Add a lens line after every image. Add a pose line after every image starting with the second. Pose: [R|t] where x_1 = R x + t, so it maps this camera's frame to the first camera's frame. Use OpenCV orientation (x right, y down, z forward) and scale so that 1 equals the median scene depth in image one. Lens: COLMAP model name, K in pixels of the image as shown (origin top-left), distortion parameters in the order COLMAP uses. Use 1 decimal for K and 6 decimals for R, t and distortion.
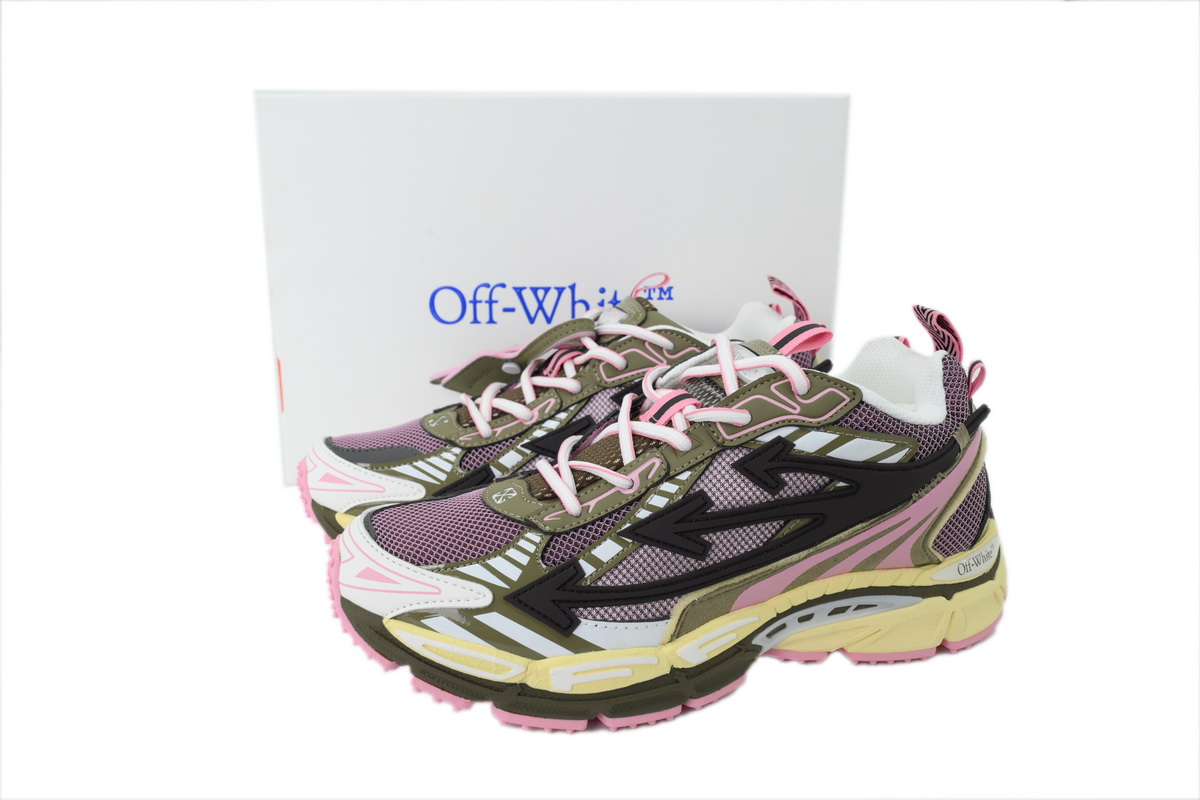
lens RADIAL K [[948.3, 0, 600.0], [0, 948.3, 400.0], [0, 0, 1]] dist [0.026623, -0.000414]
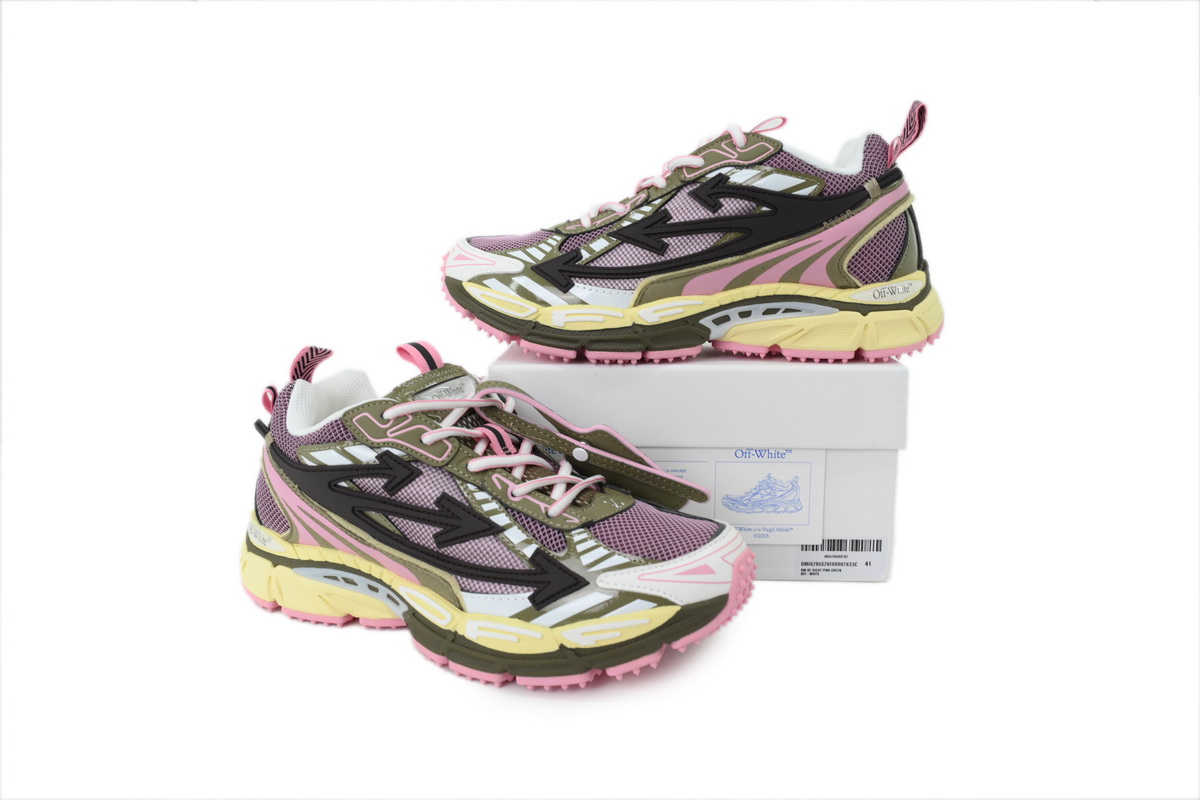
lens RADIAL K [[948.3, 0, 600.0], [0, 948.3, 400.0], [0, 0, 1]] dist [0.026623, -0.000414]
pose [[0.936887, 0.062595, -0.343984, 0.538625], [-0.089569, 0.993981, -0.063079, 0.493171], [0.337965, 0.089908, 0.936854, -0.400473]]
